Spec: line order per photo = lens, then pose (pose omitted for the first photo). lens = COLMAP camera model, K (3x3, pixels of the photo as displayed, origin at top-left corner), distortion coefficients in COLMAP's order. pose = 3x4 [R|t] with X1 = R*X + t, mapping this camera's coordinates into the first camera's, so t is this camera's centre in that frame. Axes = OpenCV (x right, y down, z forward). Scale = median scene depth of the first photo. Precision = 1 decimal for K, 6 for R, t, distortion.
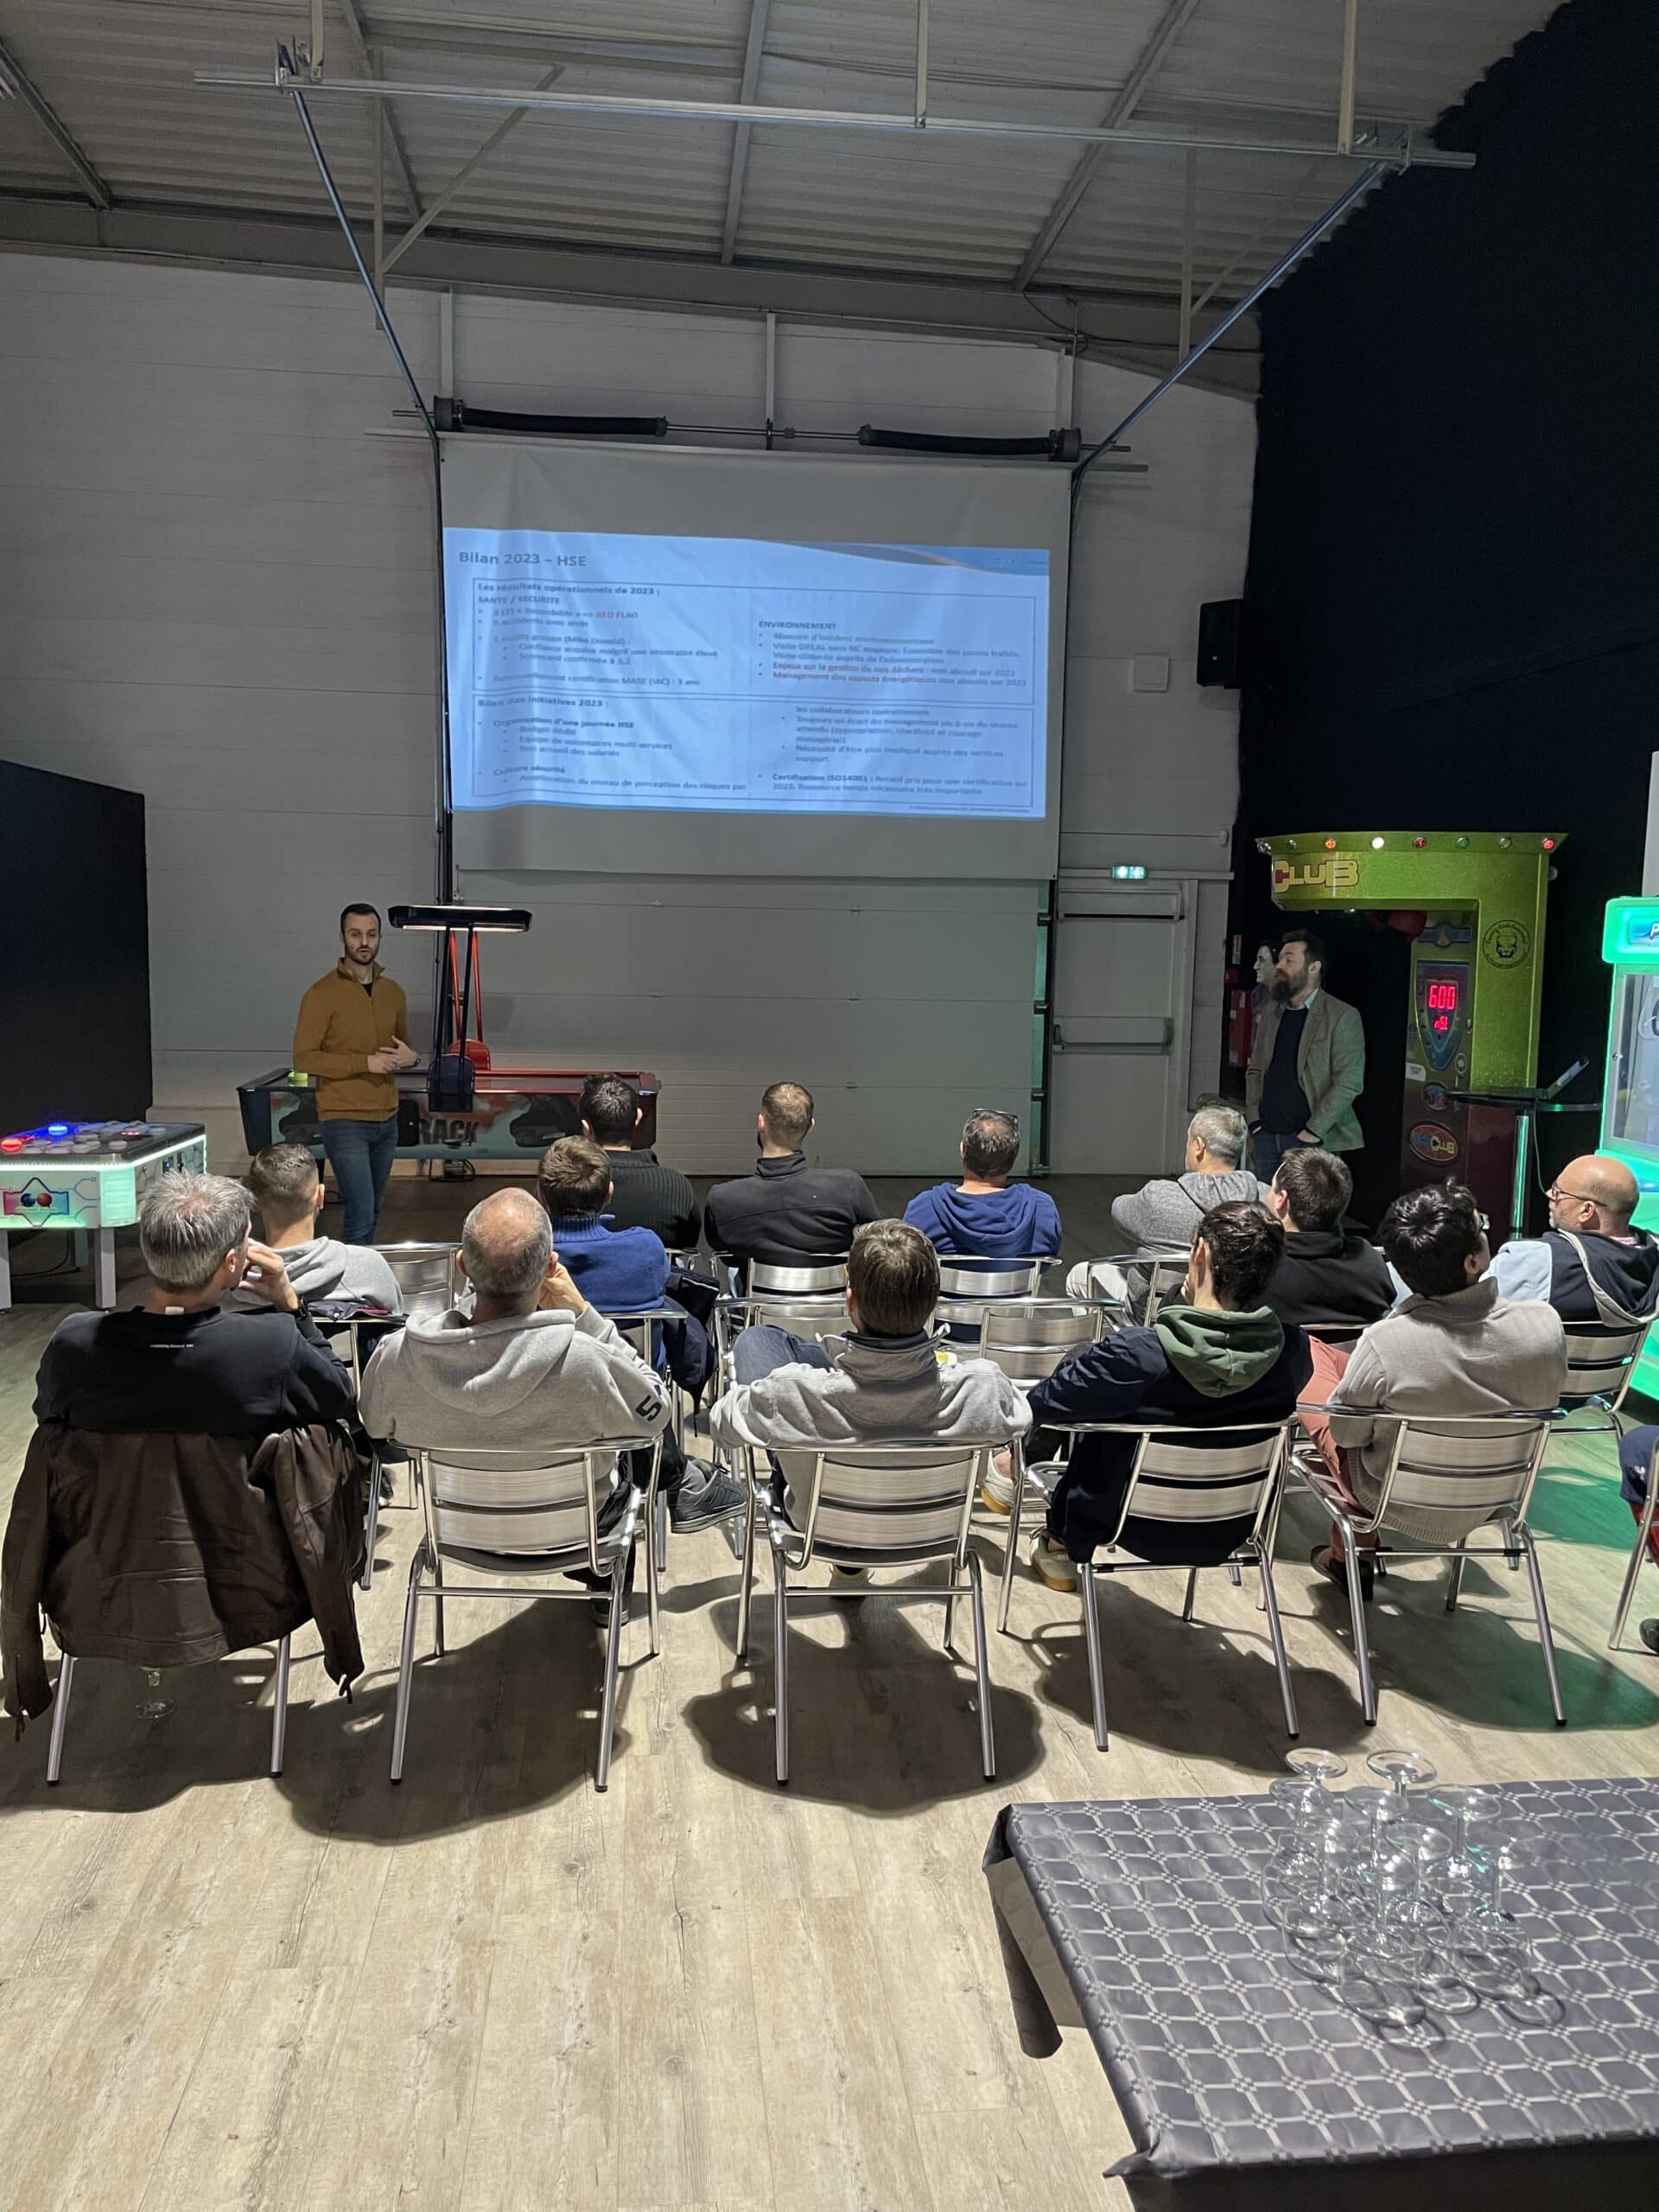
lens RADIAL K [[1675.5, 0, 828.5], [0, 1675.5, 1058.0], [0, 0, 1]] dist [0.071745, -0.098641]
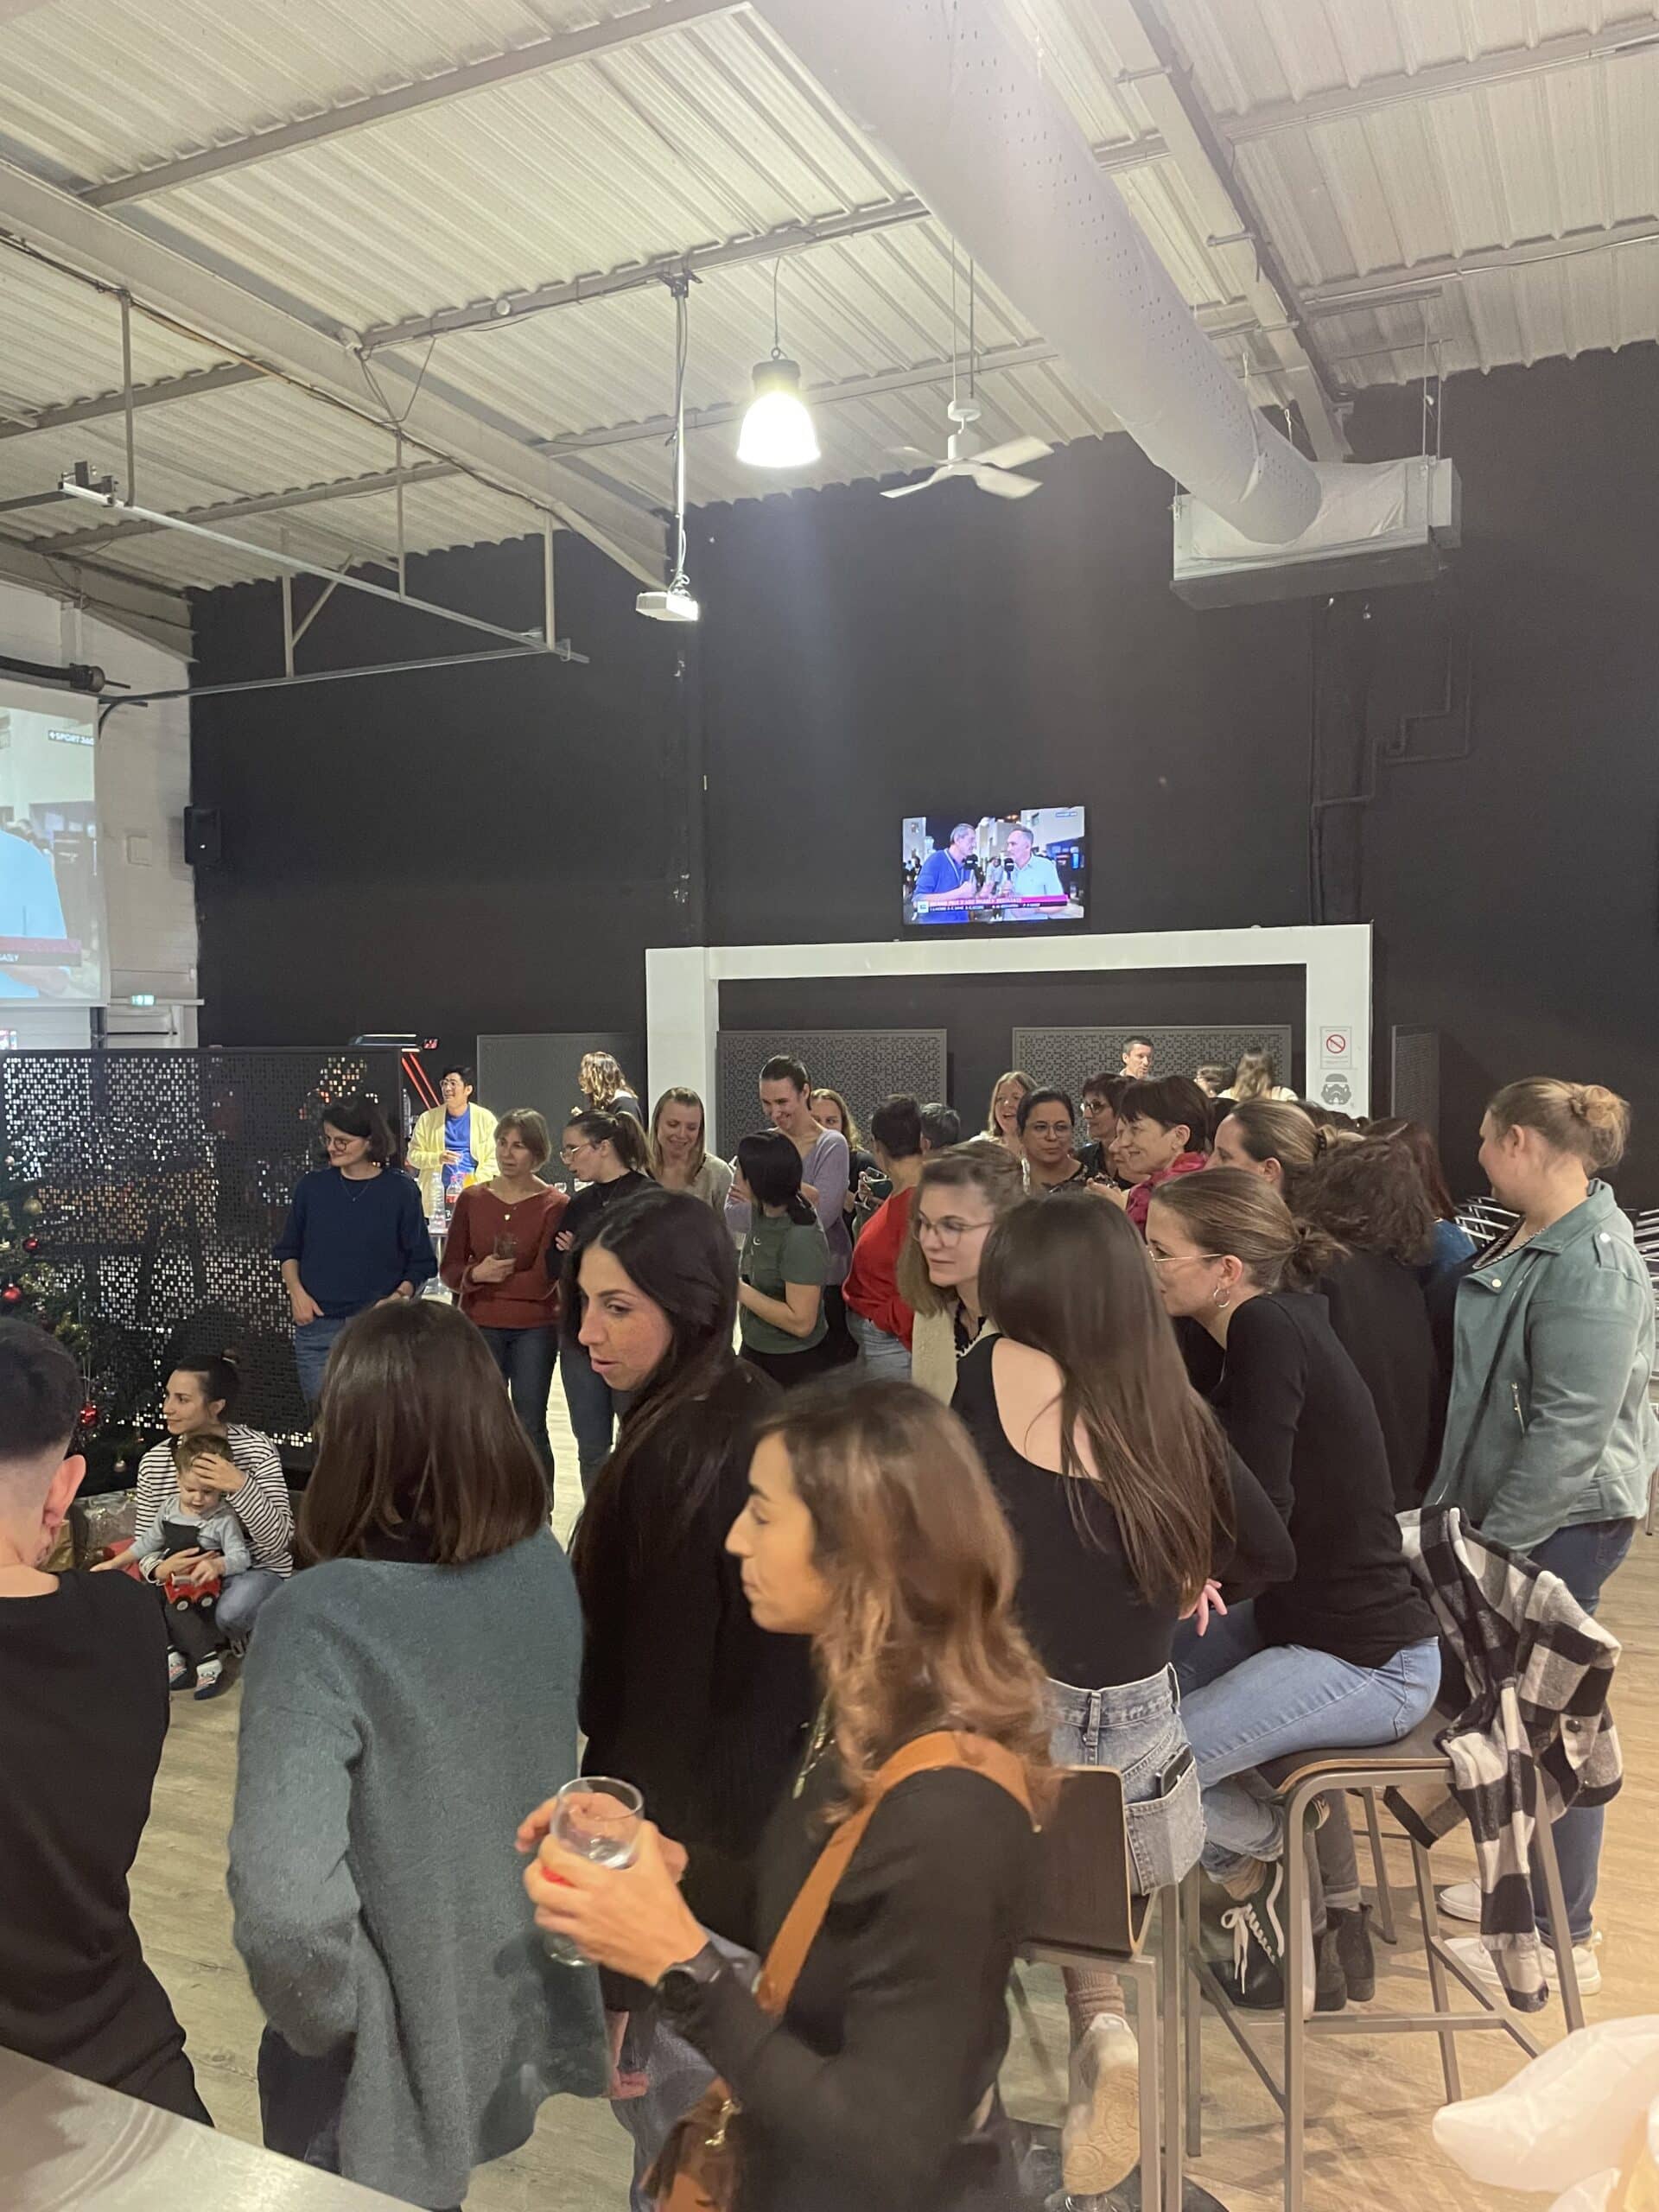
lens RADIAL K [[1675.5, 0, 812.2], [0, 1675.5, 1102.3], [0, 0, 1]] dist [0.071745, -0.098641]
pose [[0.527461, -0.067823, 0.846868, -0.708653], [0.095482, 0.995225, 0.020234, -0.007892], [-0.844197, 0.070188, 0.531419, -0.151939]]
